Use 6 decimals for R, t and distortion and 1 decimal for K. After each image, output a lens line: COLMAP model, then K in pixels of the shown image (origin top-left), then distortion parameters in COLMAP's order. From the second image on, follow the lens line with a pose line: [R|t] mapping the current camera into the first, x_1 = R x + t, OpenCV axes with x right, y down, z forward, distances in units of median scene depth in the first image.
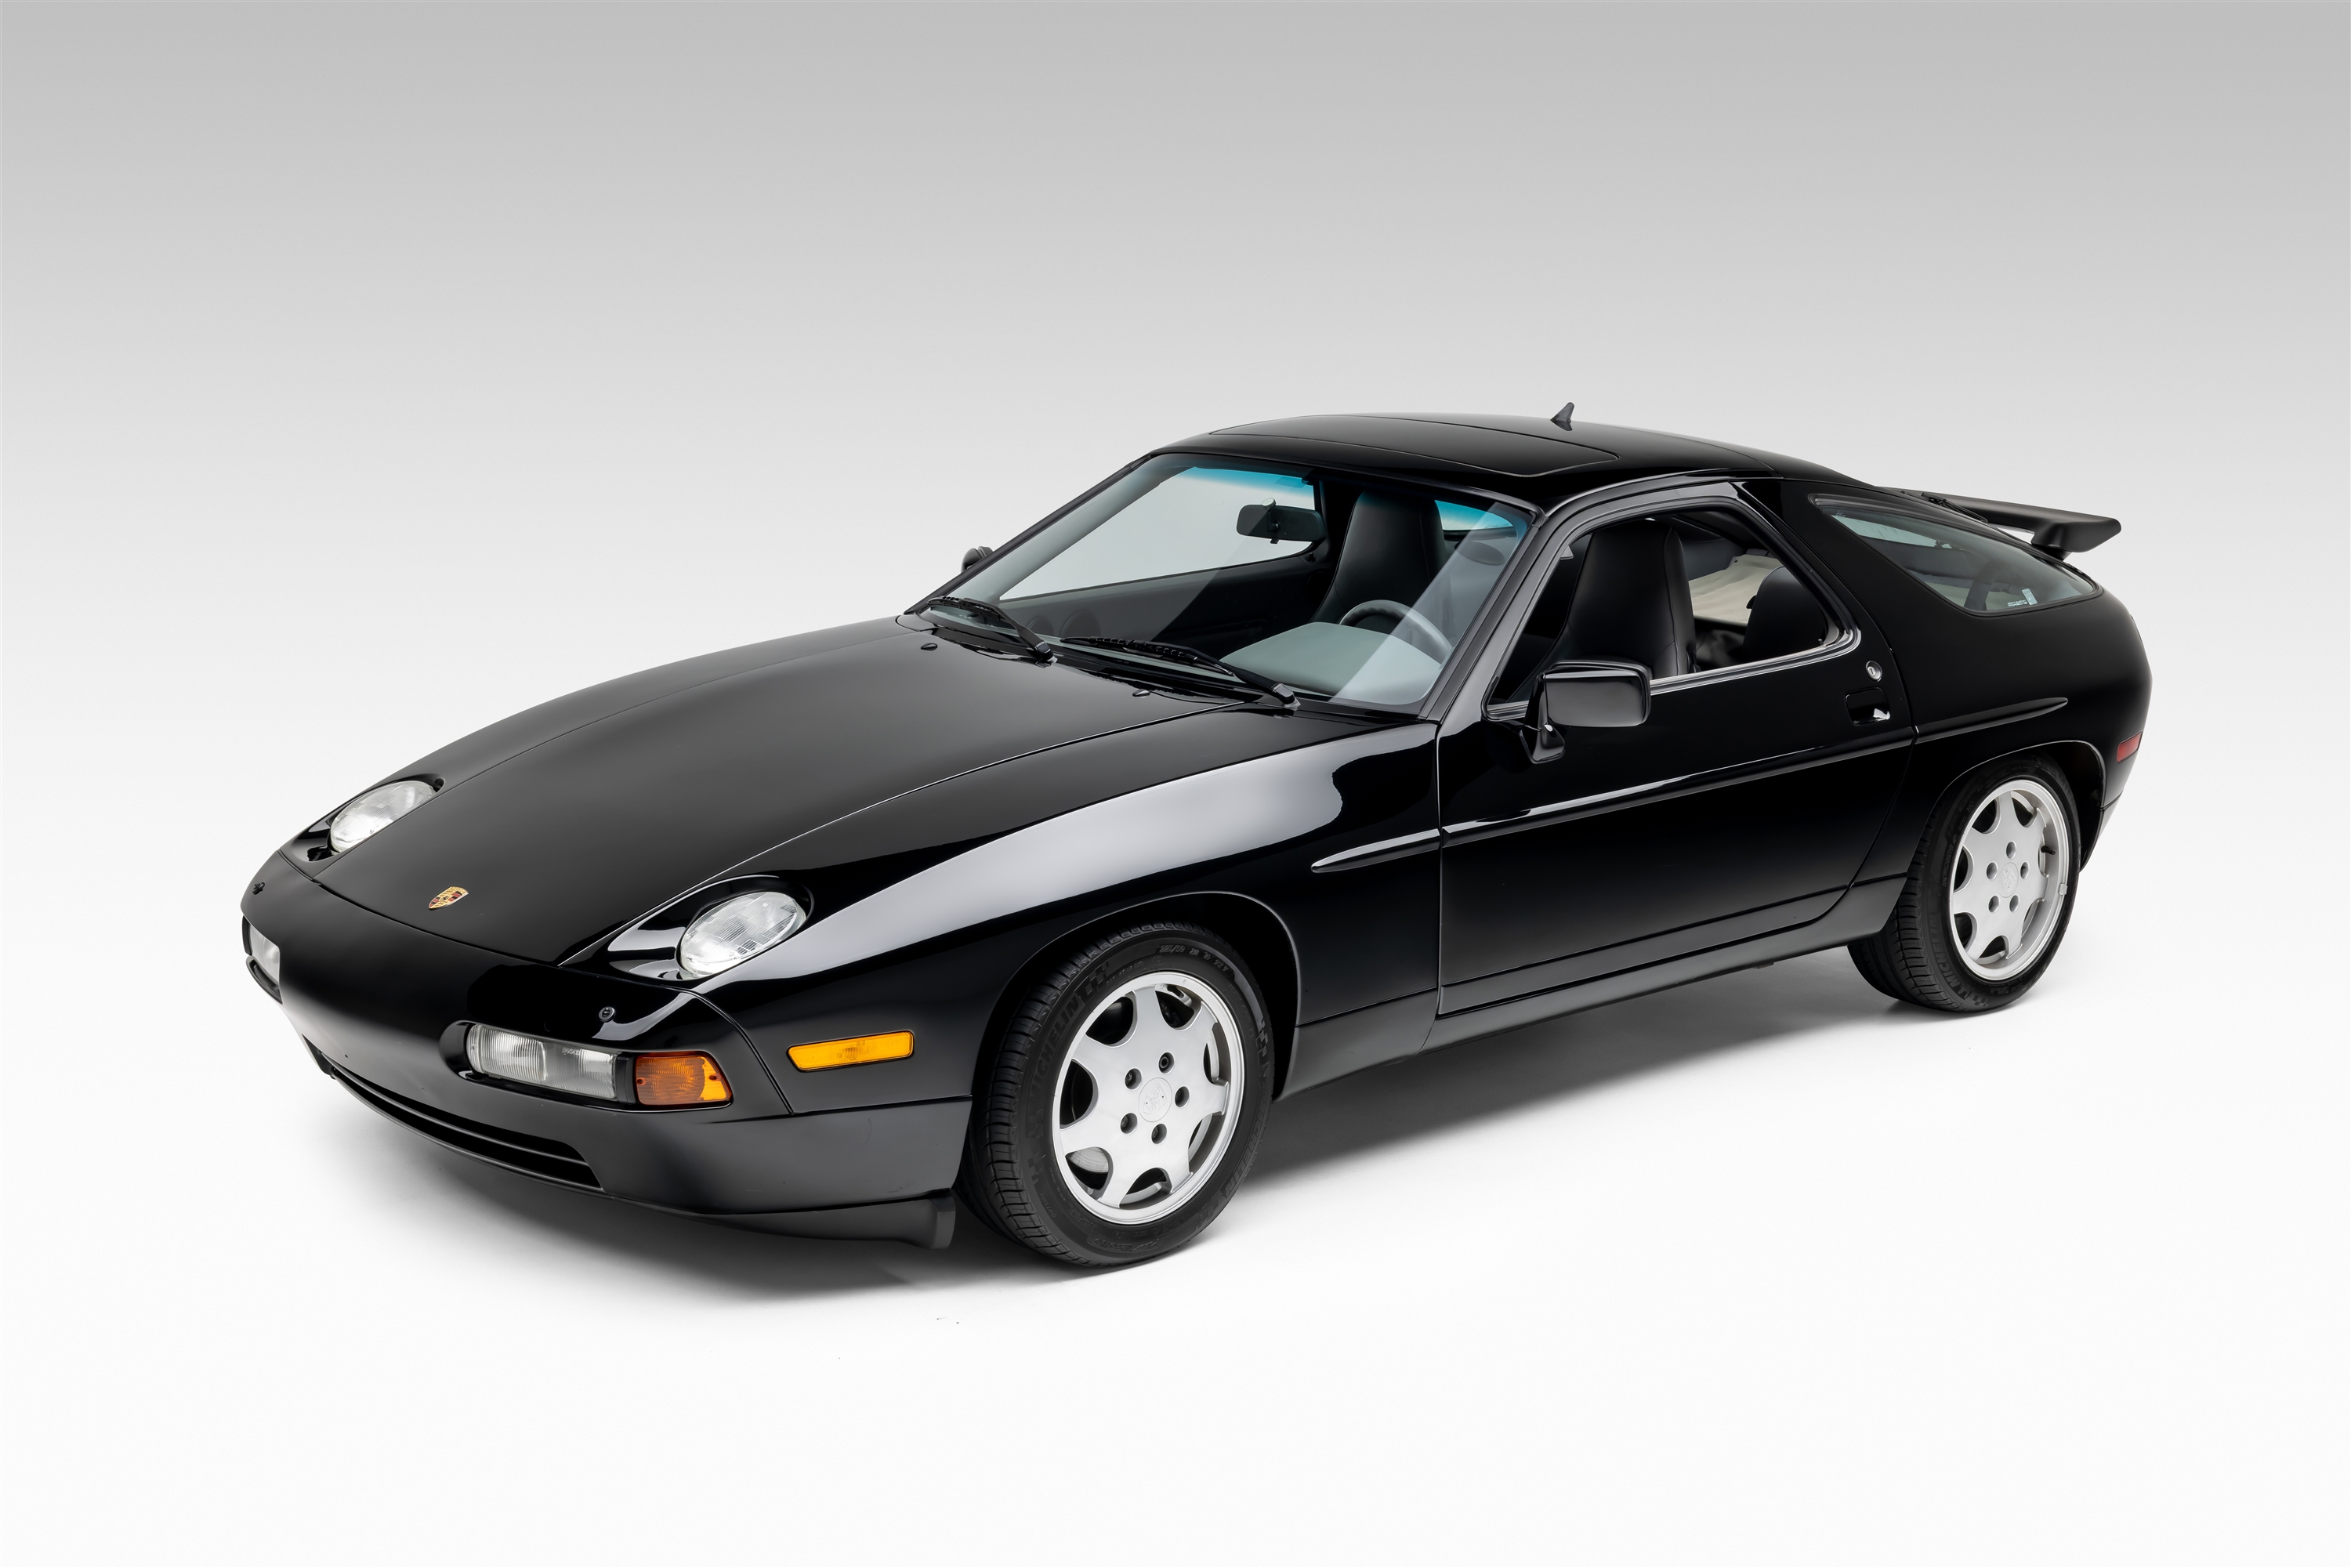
lens RADIAL K [[3560.3, 0, 1166.4], [0, 3560.3, 779.8], [0, 0, 1]] dist [0.054872, 0.000000]
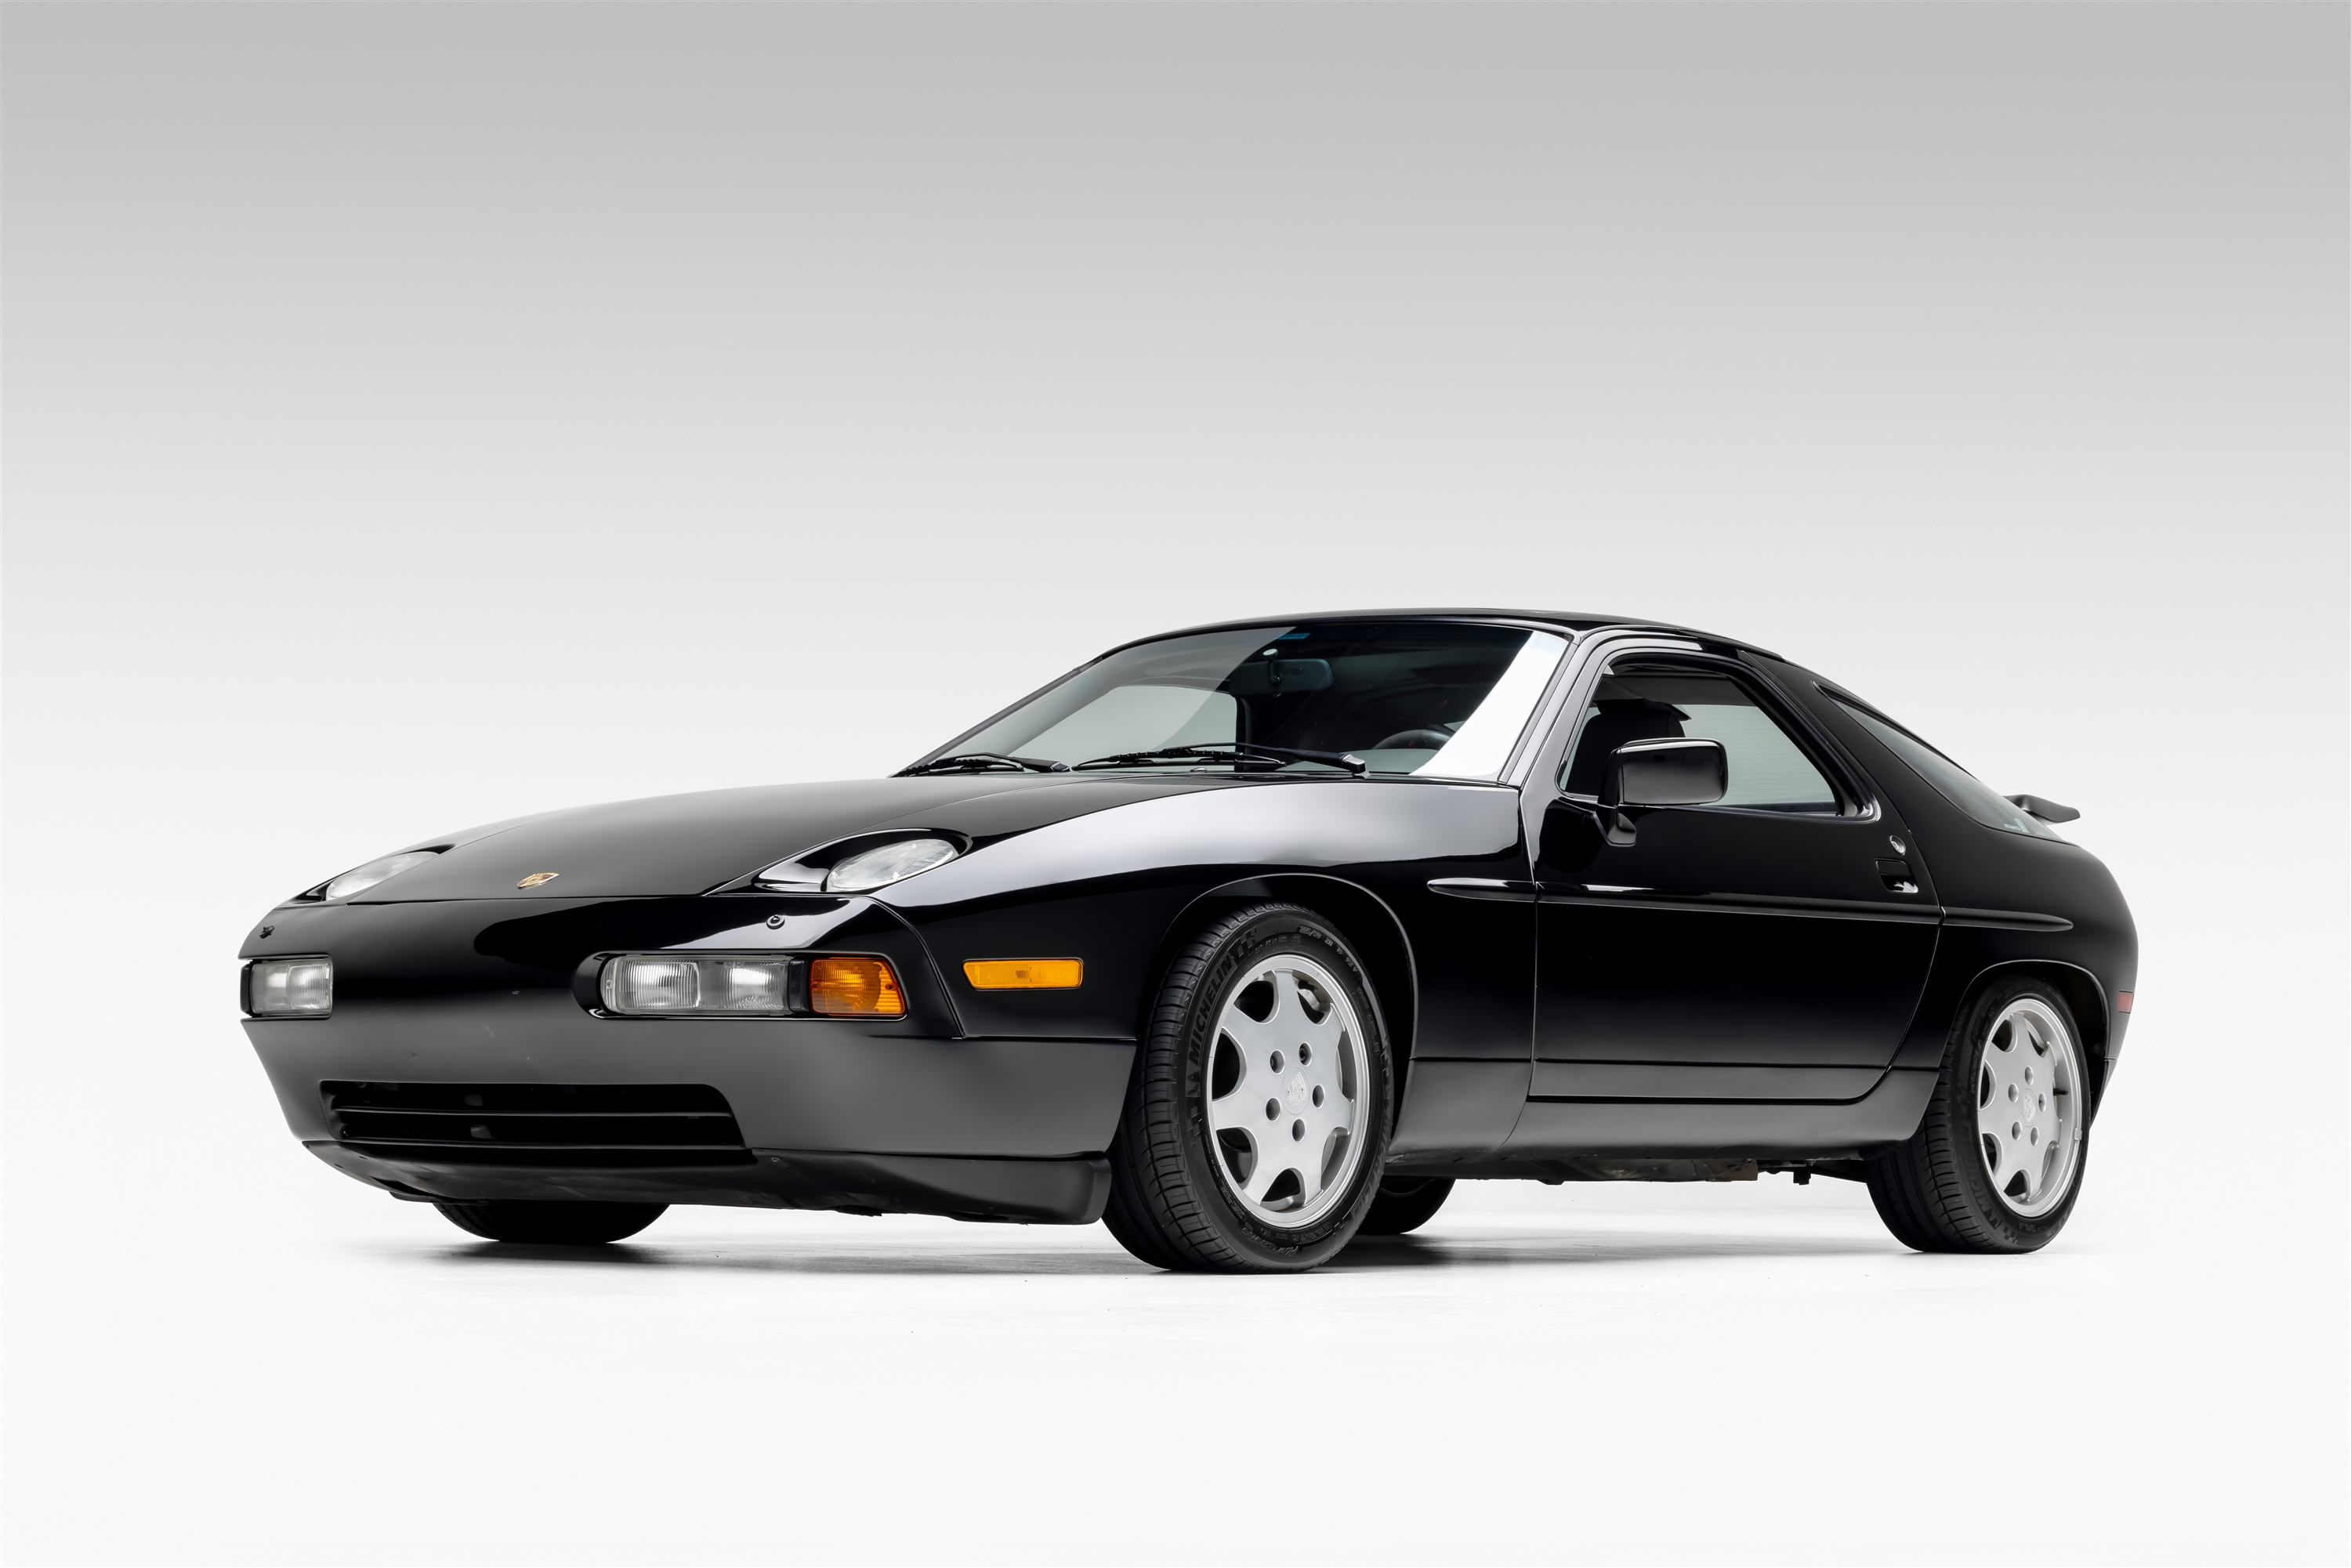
lens RADIAL K [[4804.8, 0, 1161.4], [0, 4804.8, 797.6], [0, 0, 1]] dist [0.072312, 0.000000]
pose [[0.985828, 0.017645, 0.166828, -0.241573], [0.027079, 0.964674, -0.262051, 0.333087], [-0.165558, 0.262855, 0.950525, -0.216932]]
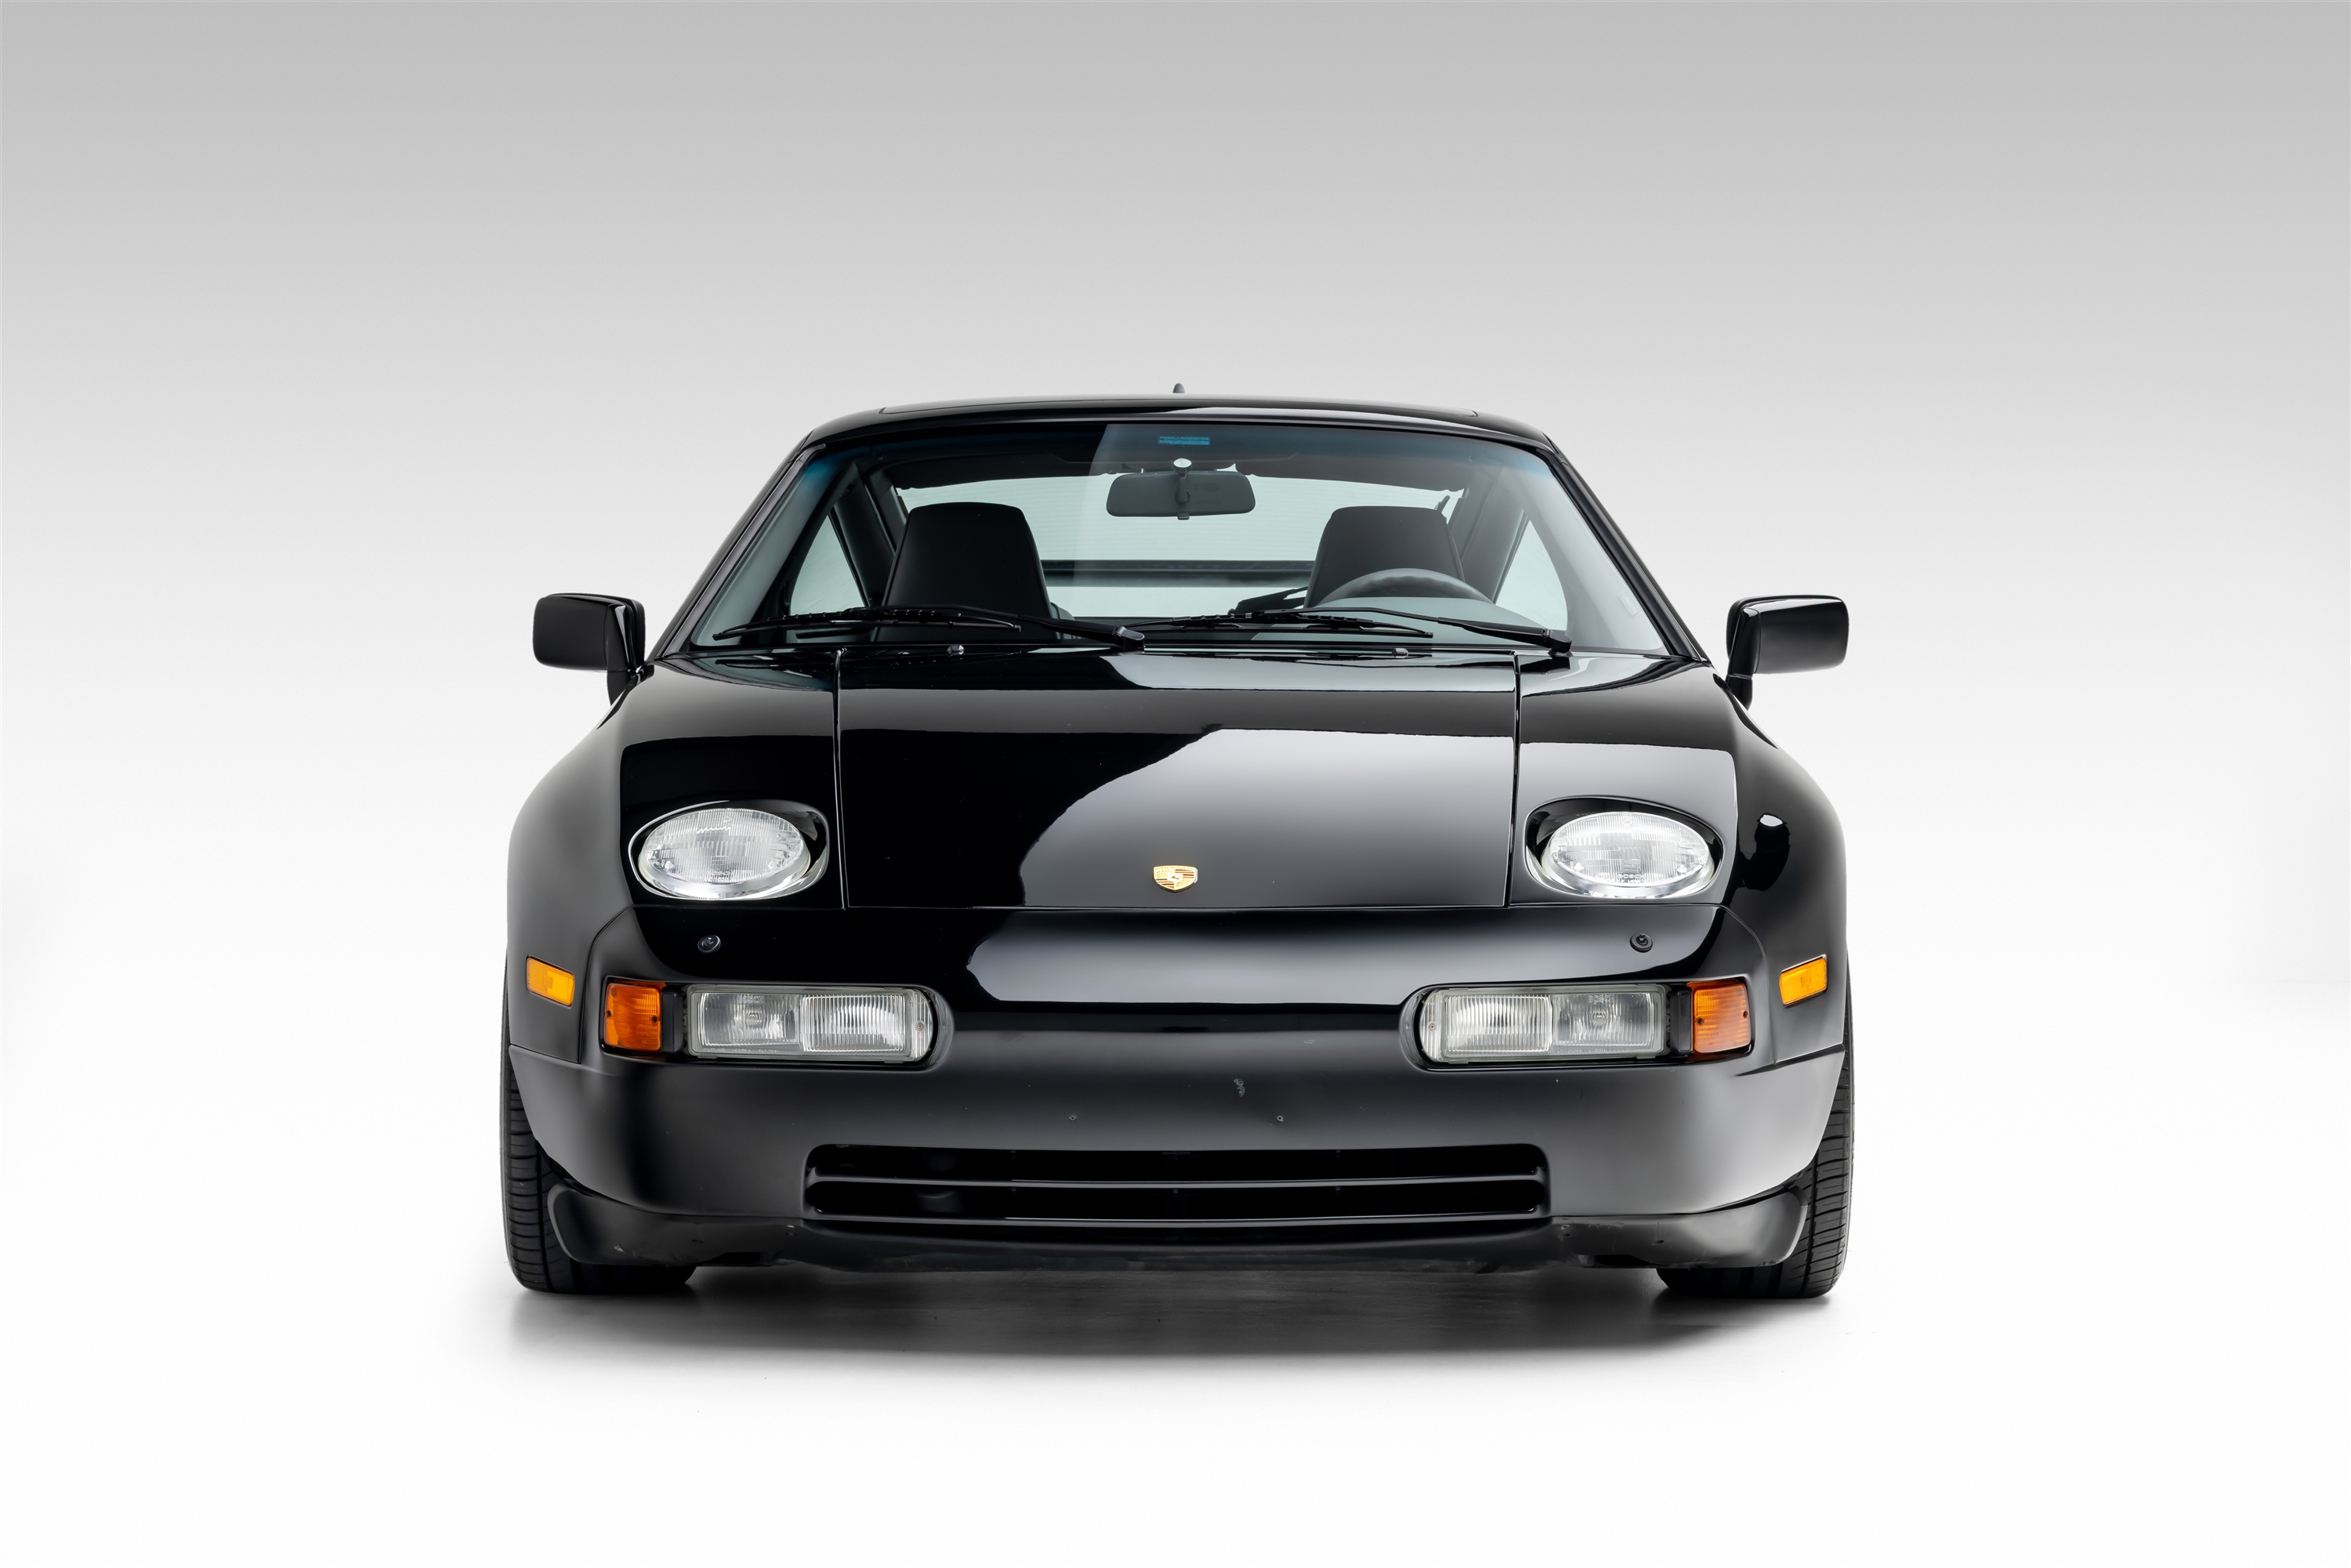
lens RADIAL K [[6001.8, 0, 1182.2], [0, 6001.8, 787.3], [0, 0, 1]] dist [0.206404, 0.000000]
pose [[0.674382, -0.038030, 0.737403, -1.044369], [0.154840, 0.983751, -0.090873, 0.120291], [-0.721965, 0.175463, 0.669313, 0.186411]]
